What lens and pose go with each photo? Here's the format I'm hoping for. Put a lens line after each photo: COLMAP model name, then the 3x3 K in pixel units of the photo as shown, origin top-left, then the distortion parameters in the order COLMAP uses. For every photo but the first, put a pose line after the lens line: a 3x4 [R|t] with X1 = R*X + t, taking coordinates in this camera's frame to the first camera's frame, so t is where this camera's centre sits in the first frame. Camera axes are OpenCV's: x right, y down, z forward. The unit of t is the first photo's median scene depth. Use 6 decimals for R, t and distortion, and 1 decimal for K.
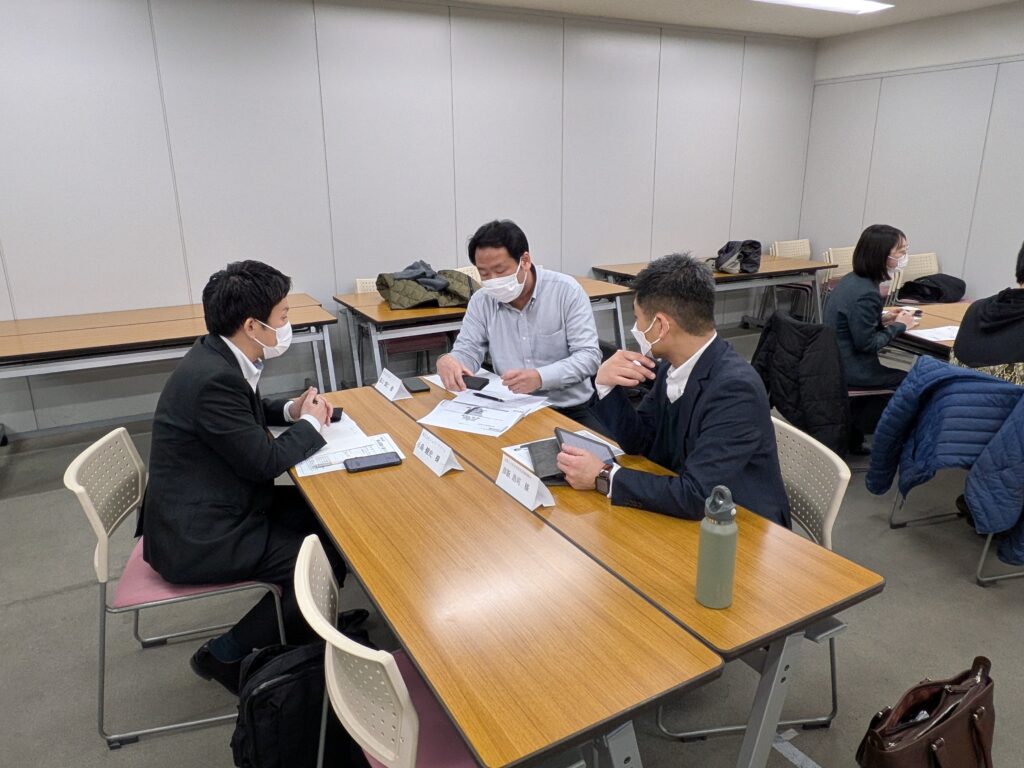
lens RADIAL K [[724.0, 0, 512.0], [0, 724.0, 384.0], [0, 0, 1]] dist [0.002731, 0.001849]
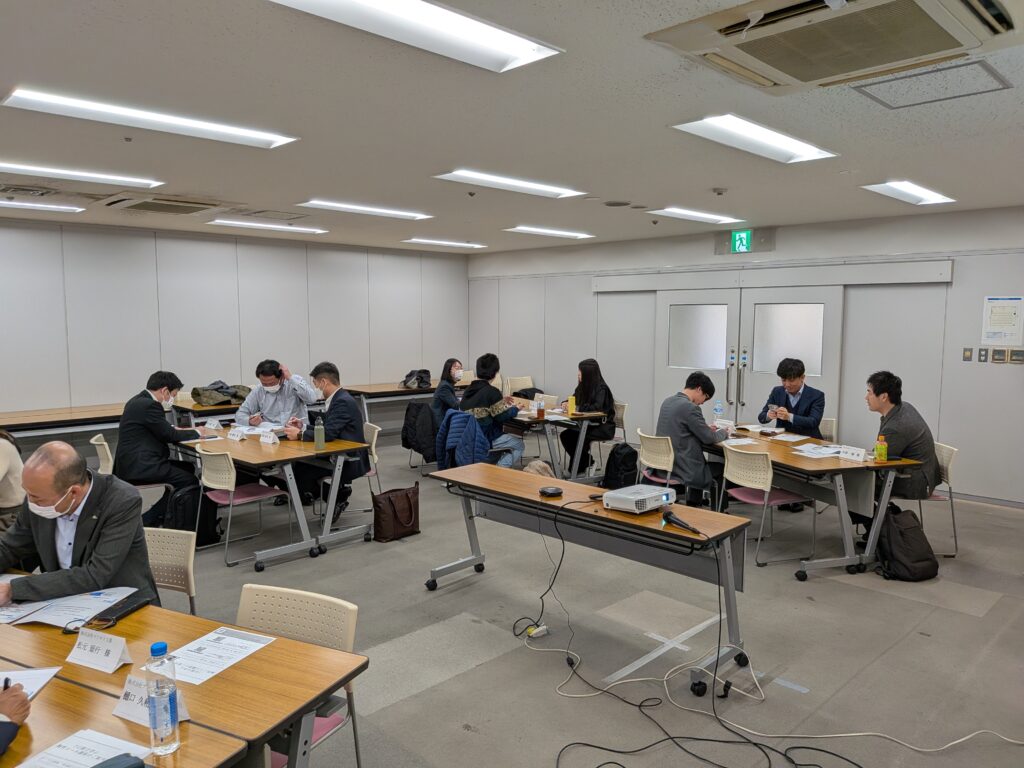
lens RADIAL K [[737.0, 0, 512.0], [0, 737.0, 384.0], [0, 0, 1]] dist [0.003528, 0.000627]
pose [[0.959705, -0.013362, 0.280693, 0.050466], [0.069122, 0.979404, -0.189711, 0.224714], [-0.272377, 0.201469, 0.940862, -0.857993]]
